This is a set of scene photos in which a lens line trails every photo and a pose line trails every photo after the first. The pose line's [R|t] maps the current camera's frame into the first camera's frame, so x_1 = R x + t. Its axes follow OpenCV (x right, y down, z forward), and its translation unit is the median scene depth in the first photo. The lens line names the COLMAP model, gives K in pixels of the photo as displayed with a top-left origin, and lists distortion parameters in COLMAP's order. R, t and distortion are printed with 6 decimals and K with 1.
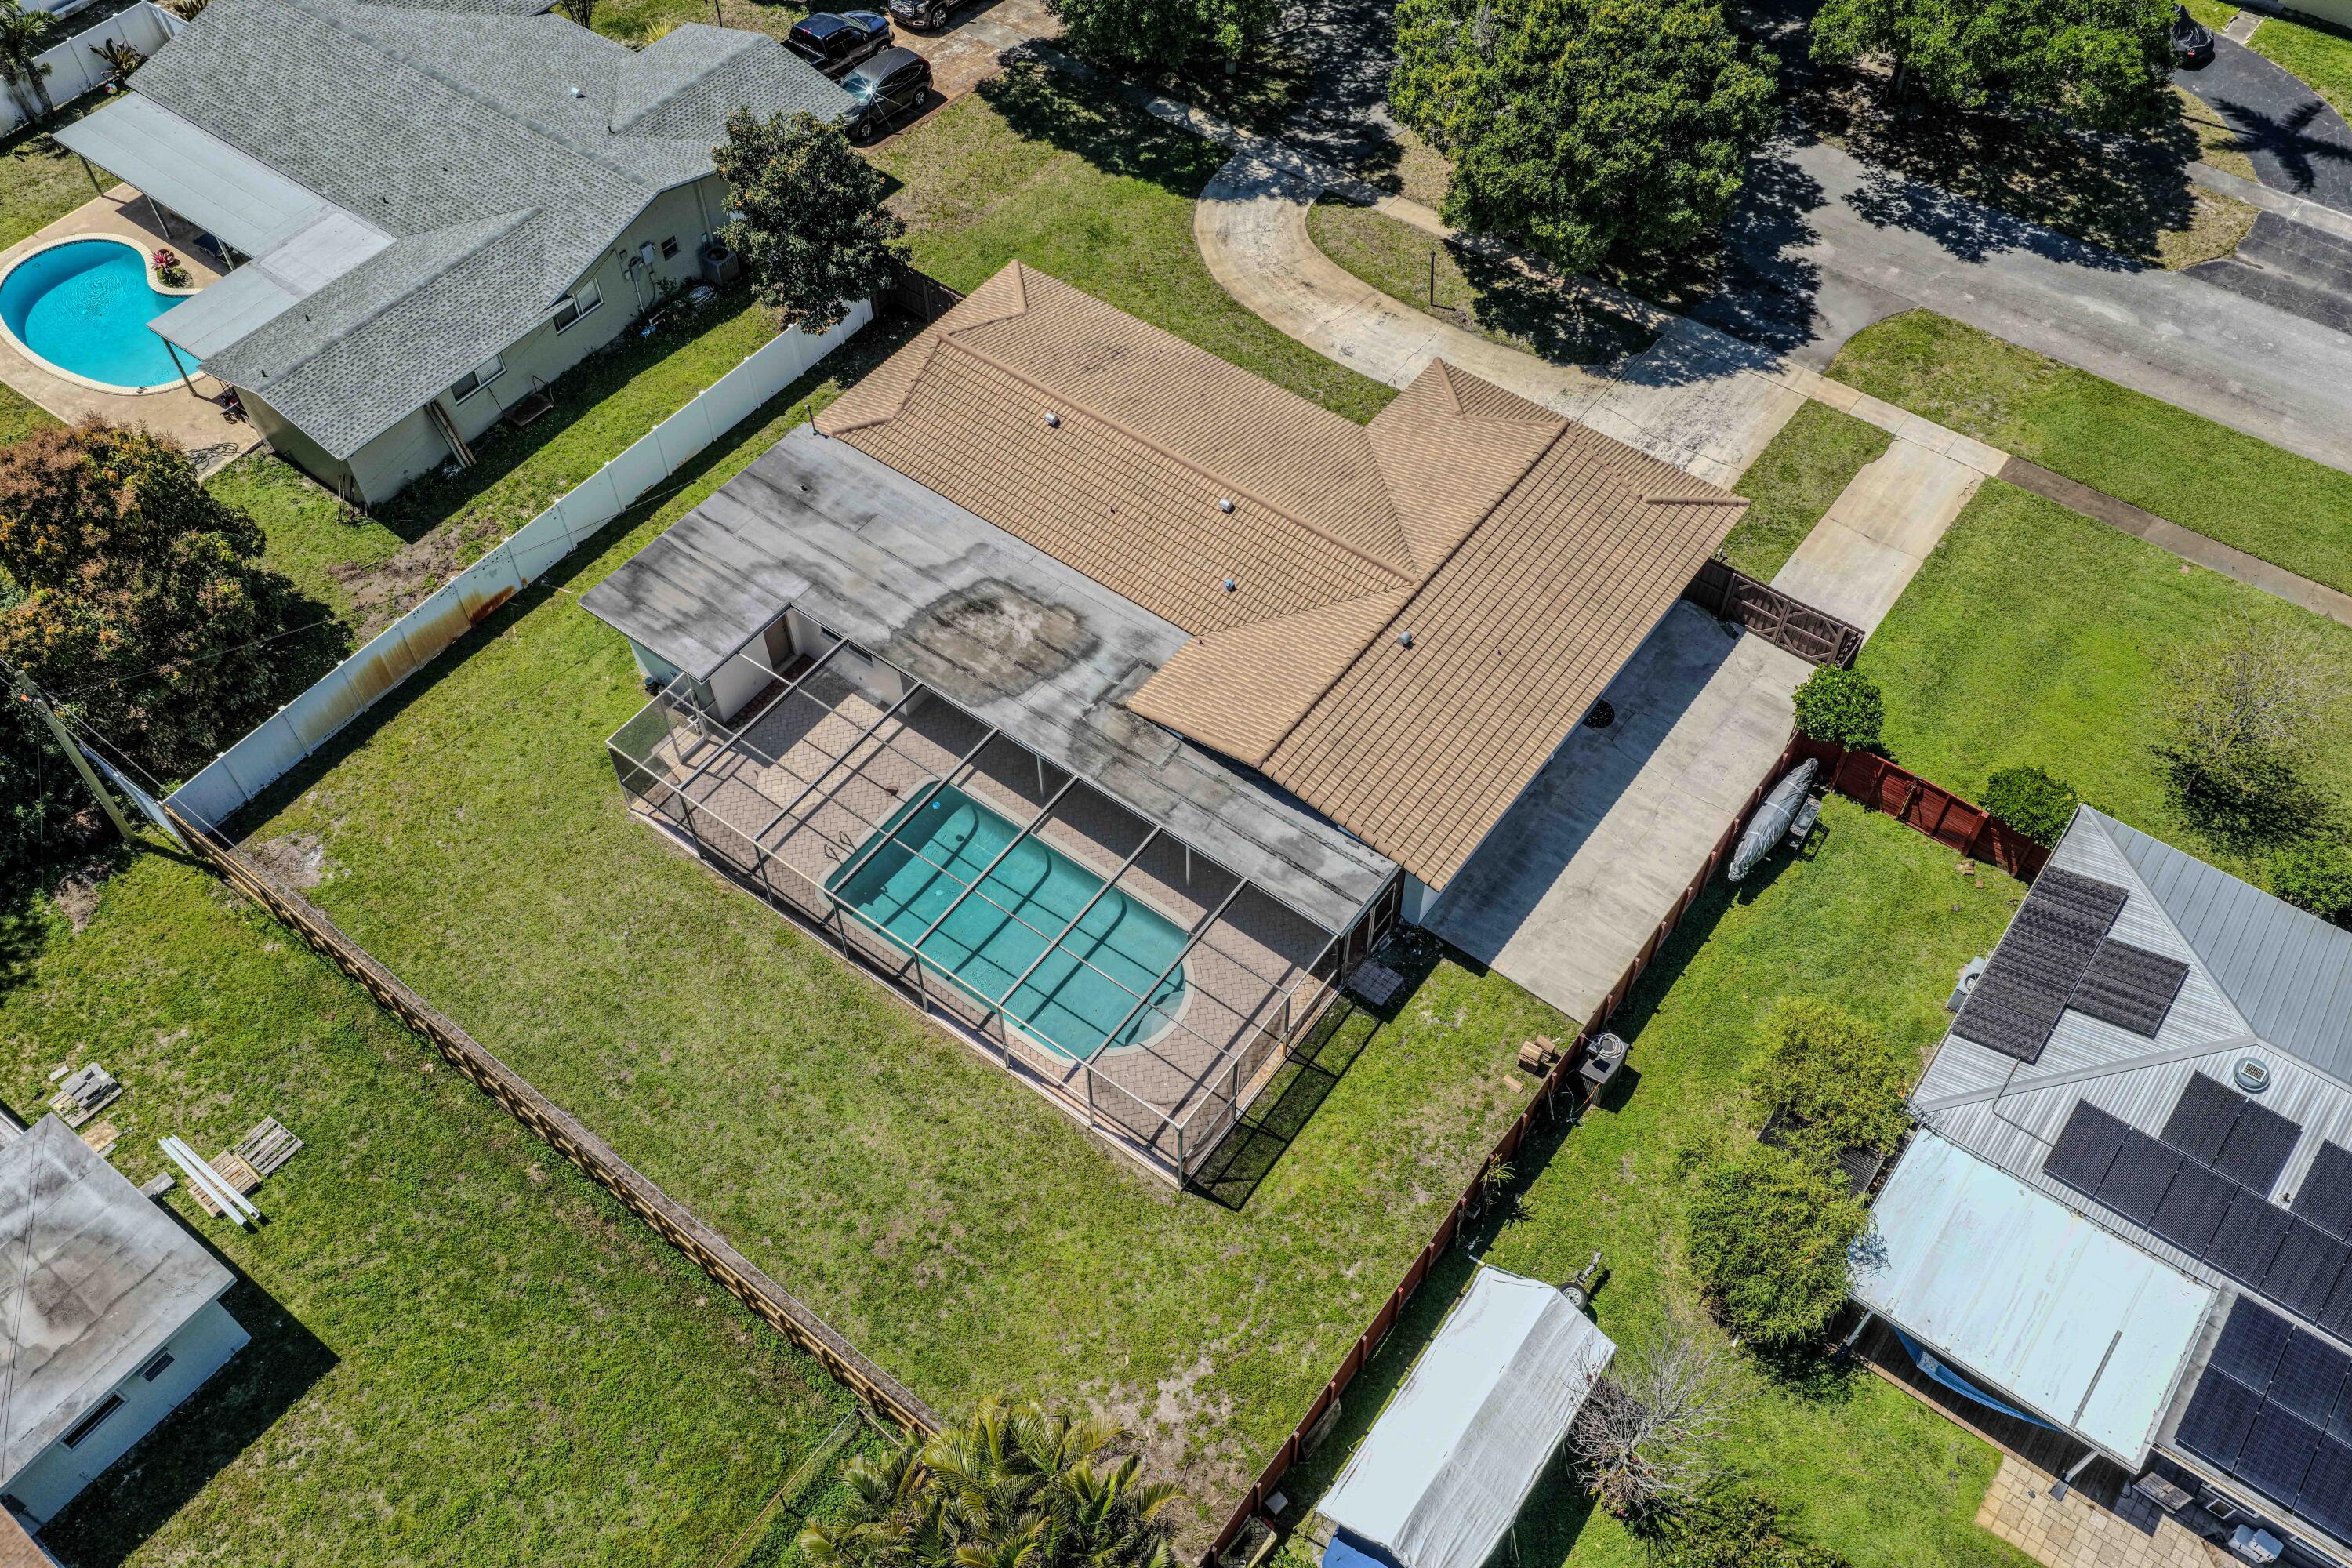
lens RADIAL K [[1952.1, 0, 1174.5], [0, 1952.1, 790.8], [0, 0, 1]] dist [-0.018465, 0.046203]
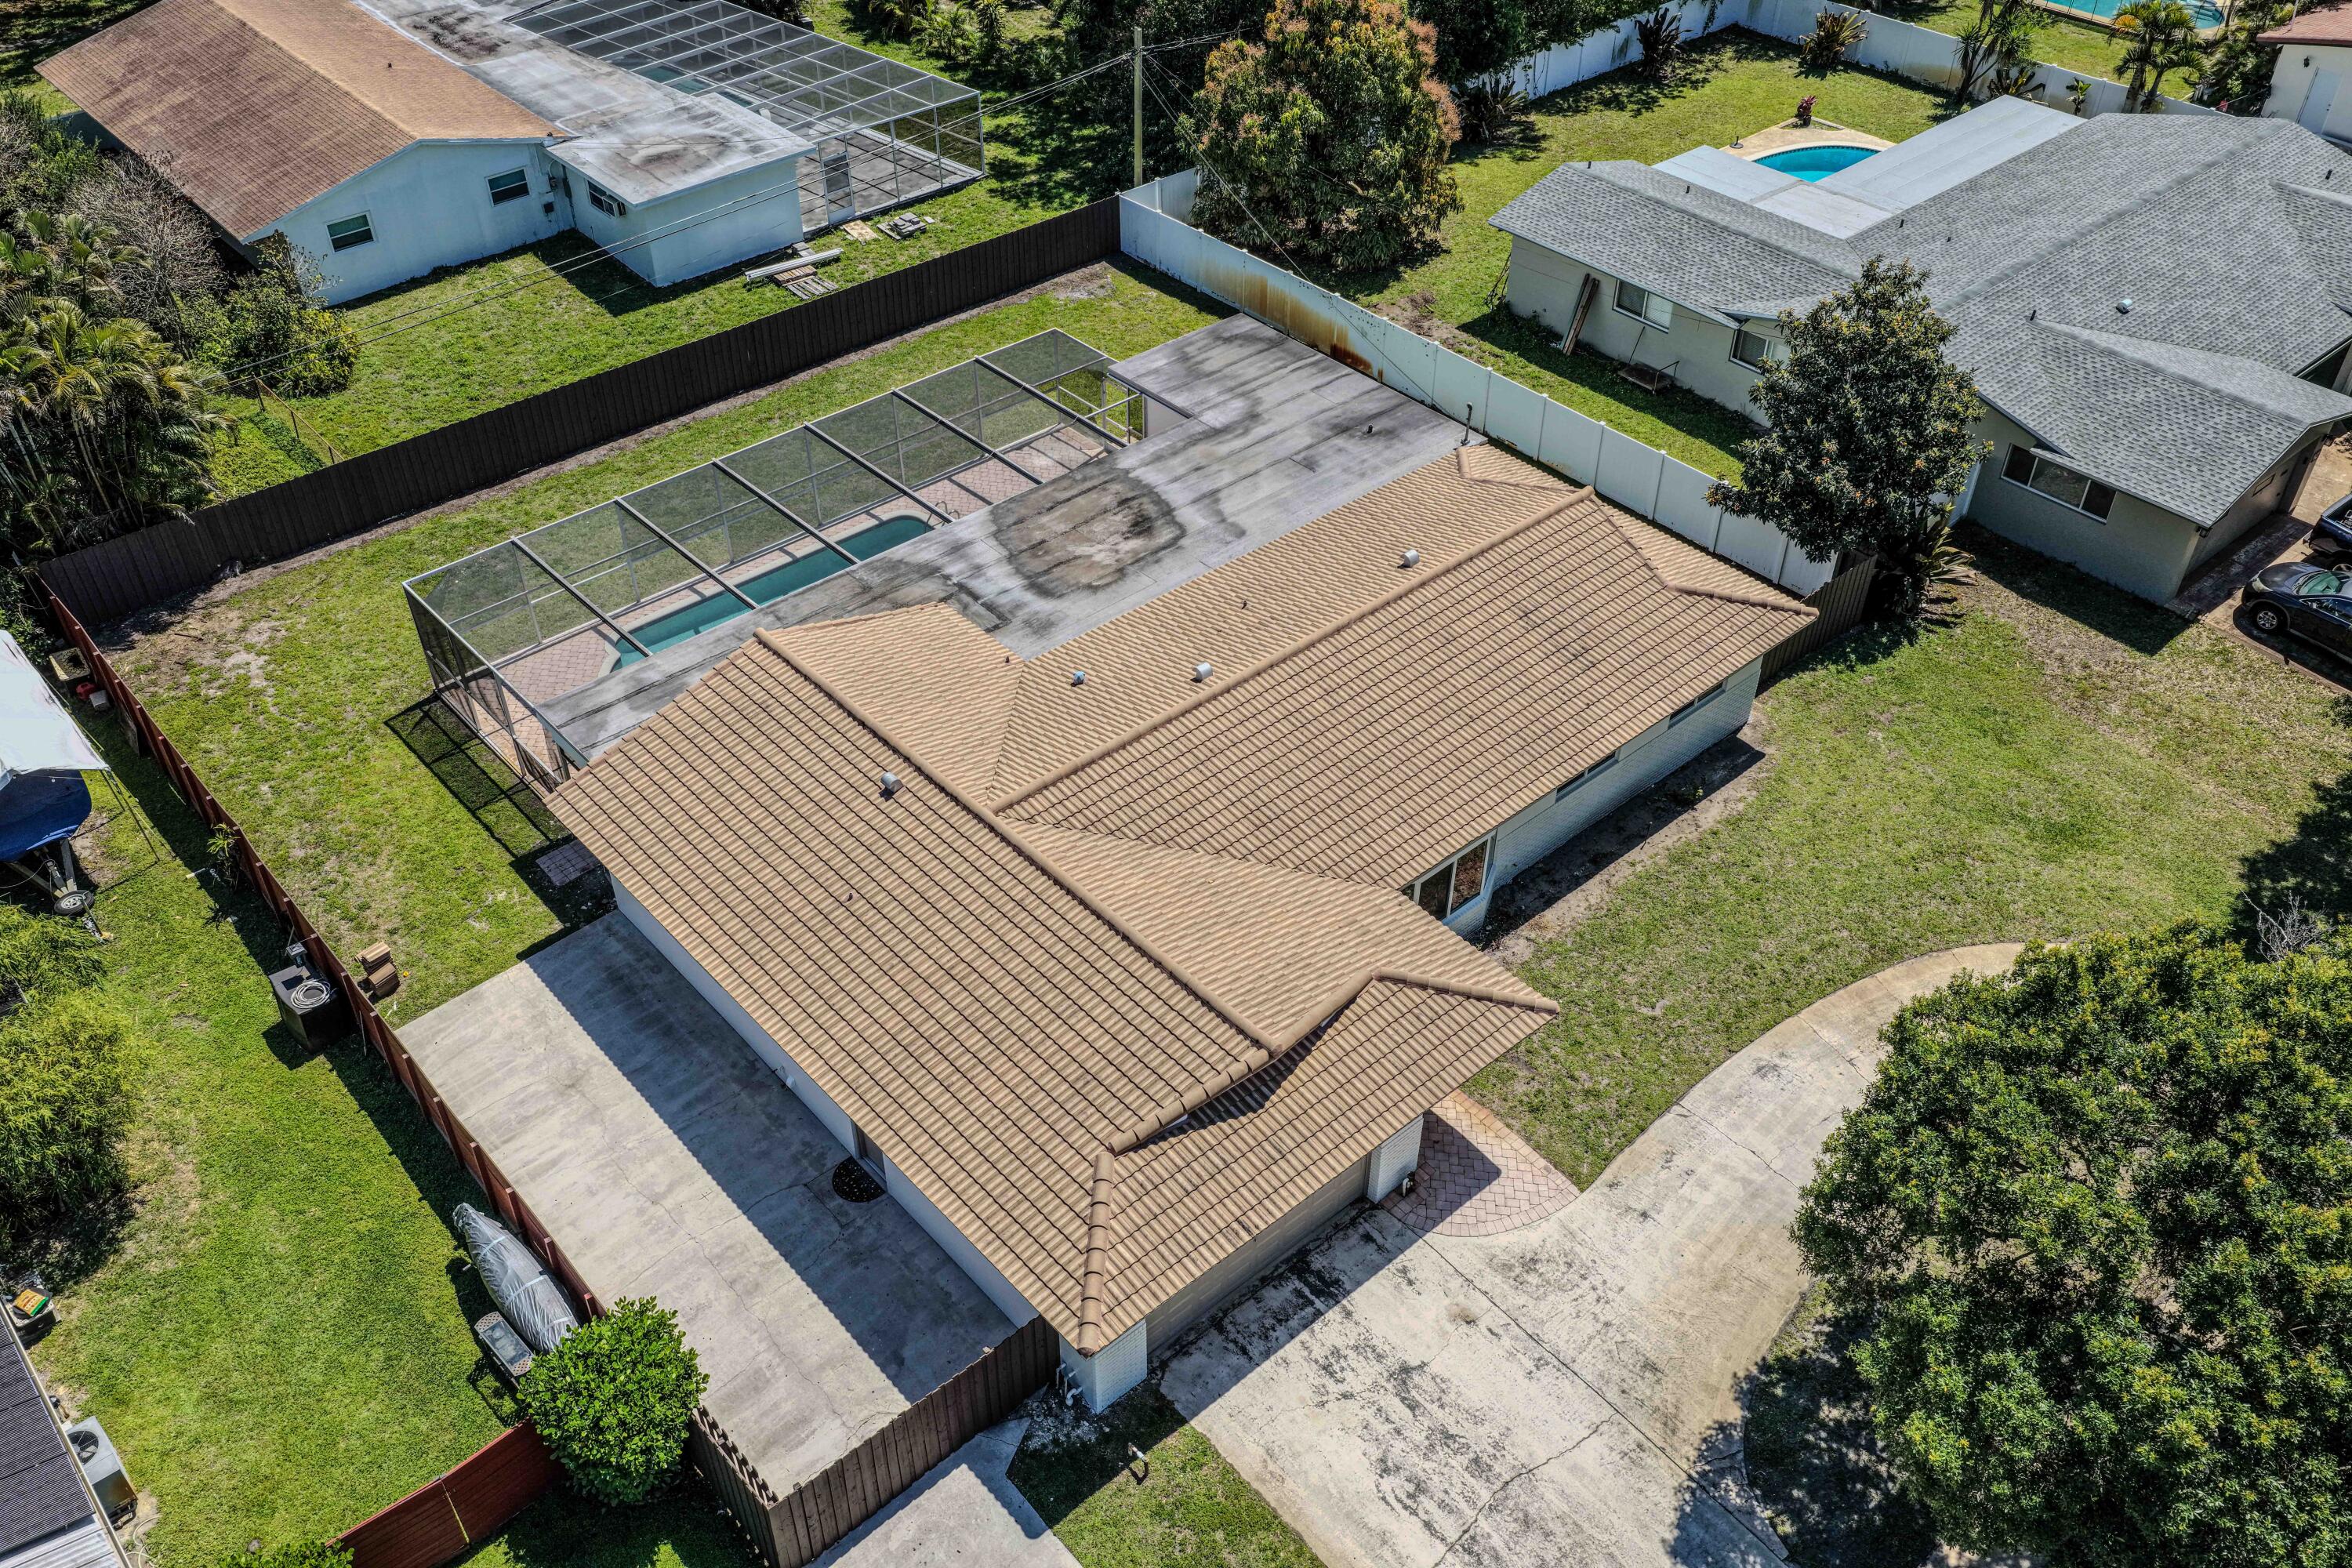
lens RADIAL K [[1952.1, 0, 1174.5], [0, 1952.1, 790.8], [0, 0, 1]] dist [-0.018465, 0.046203]
pose [[-0.204556, 0.637586, -0.742725, 0.529541], [-0.776306, 0.356515, 0.519852, -0.444993], [0.596243, 0.682921, 0.422035, 0.642064]]
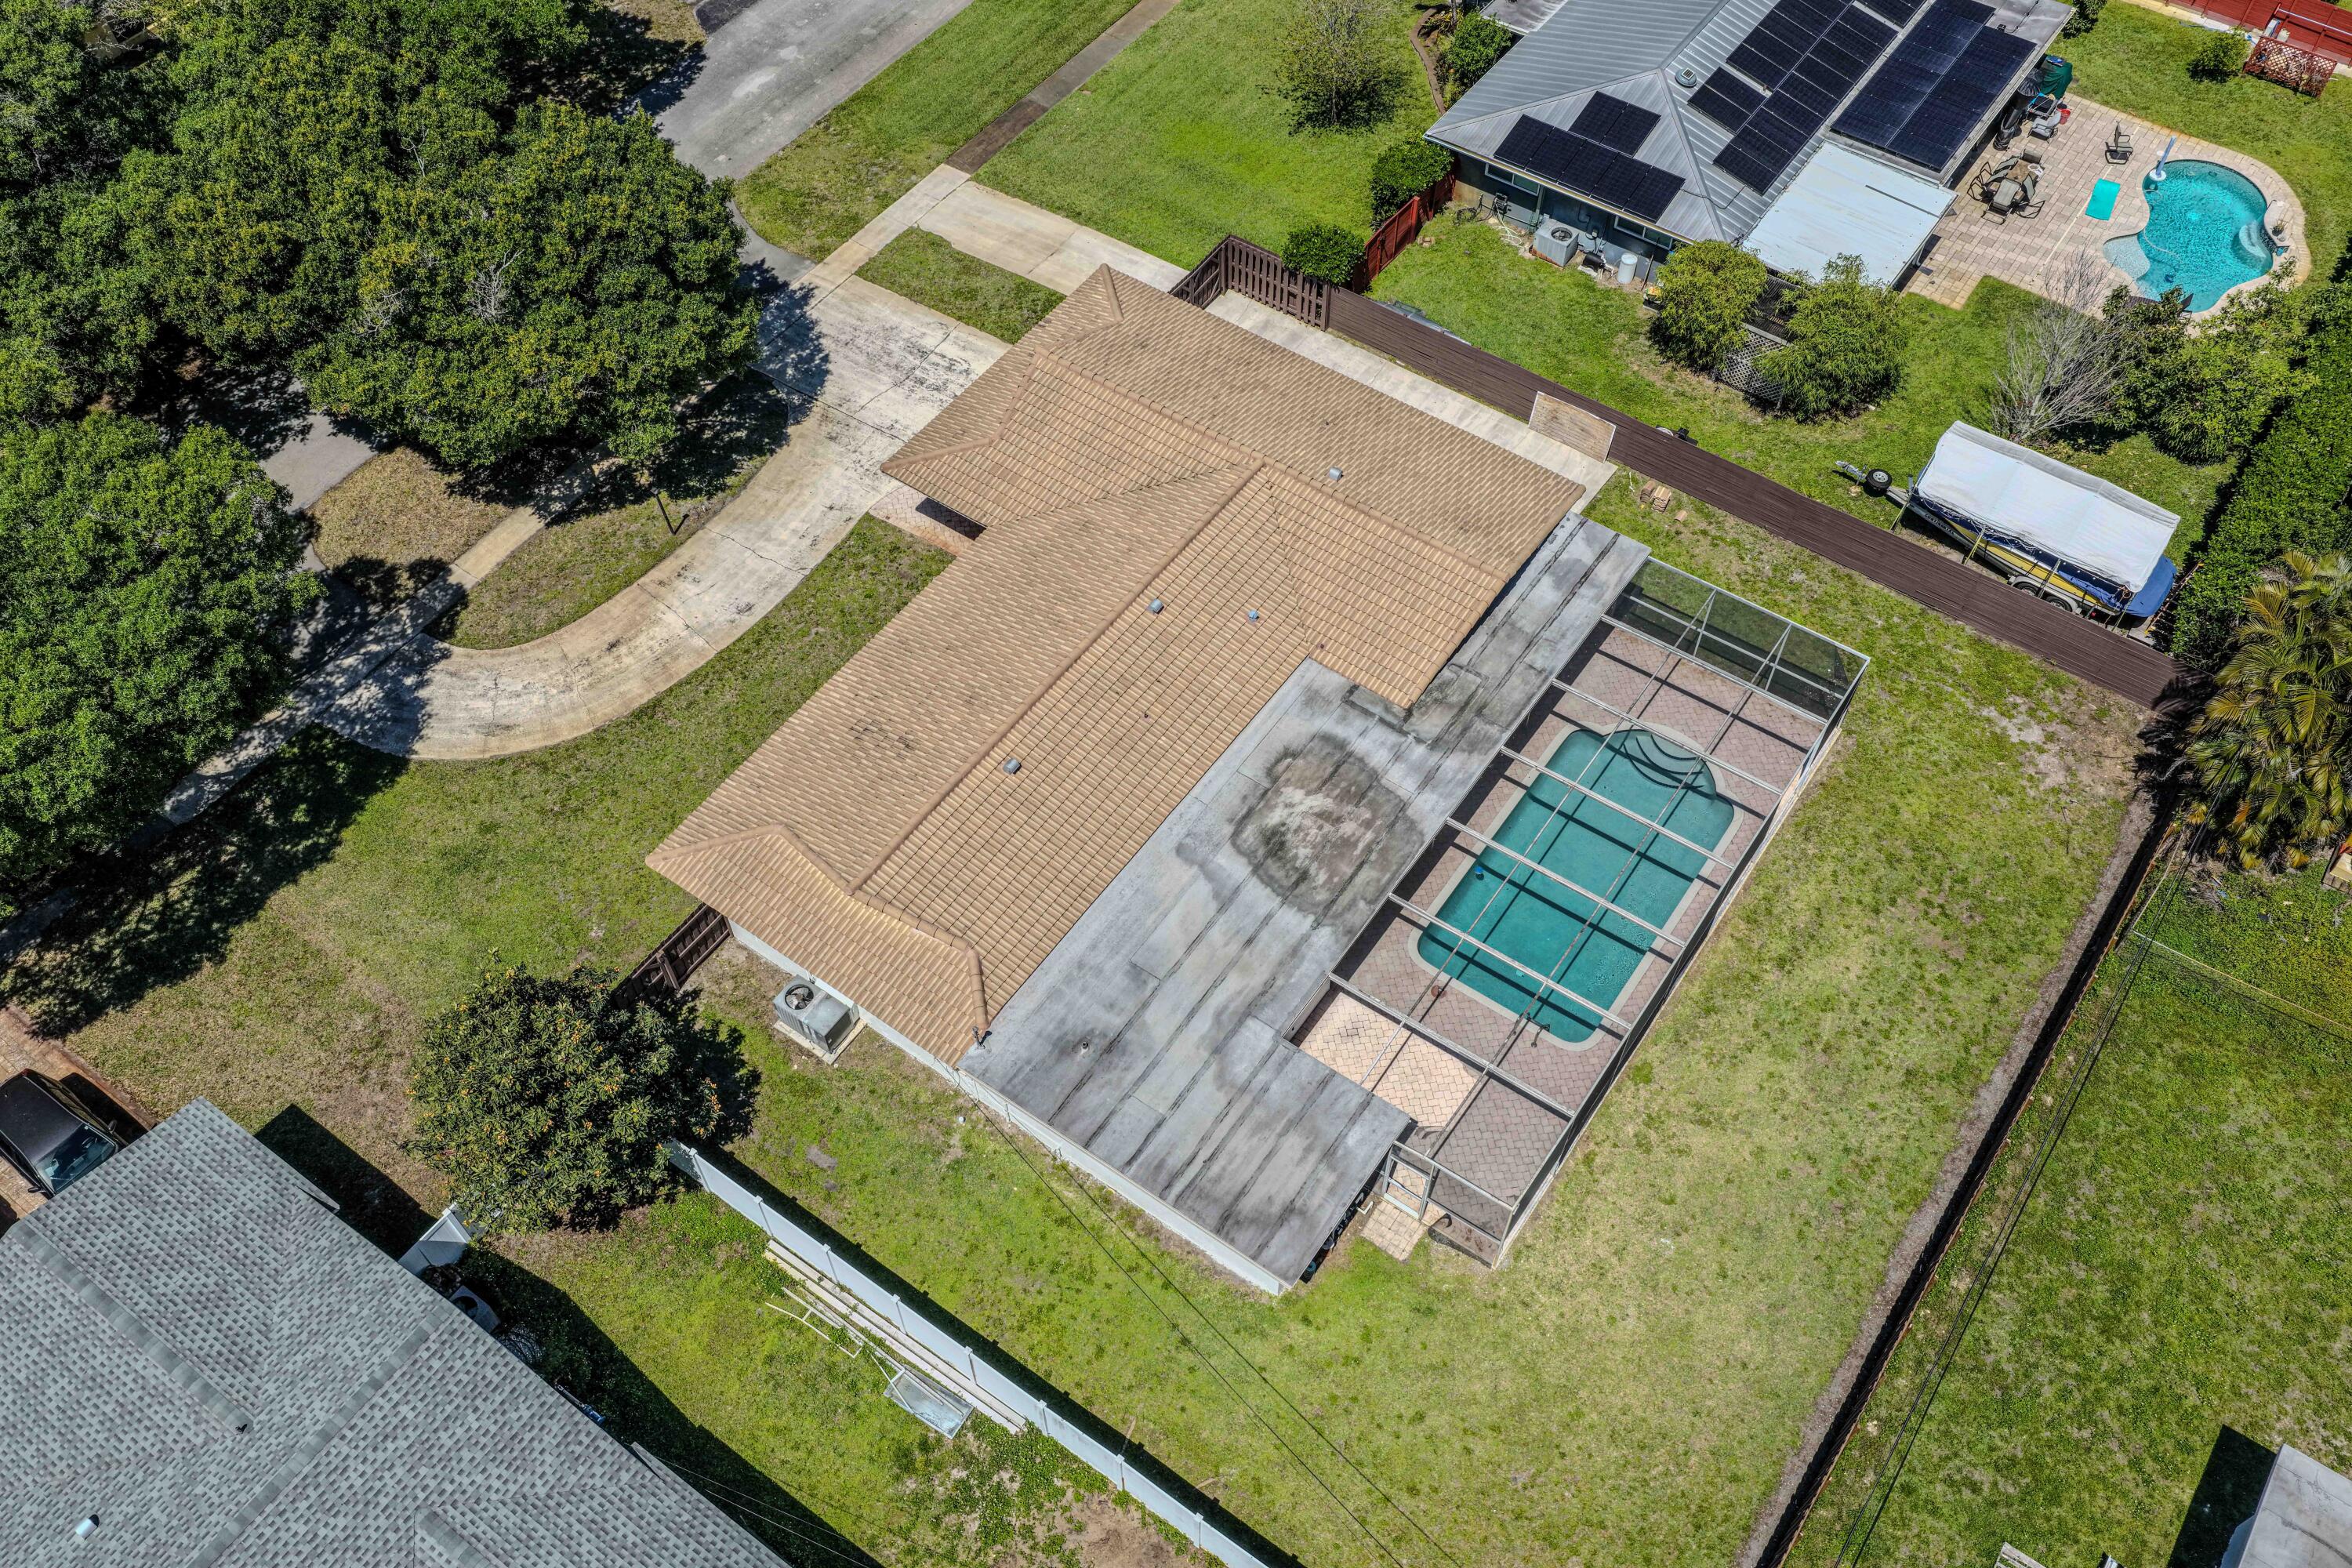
lens RADIAL K [[1952.1, 0, 1174.5], [0, 1952.1, 790.8], [0, 0, 1]] dist [-0.018465, 0.046203]
pose [[-0.028467, -0.806011, 0.591215, -0.529825], [0.798025, 0.337847, 0.499016, -0.511470], [-0.601952, 0.486010, 0.633599, 0.400747]]
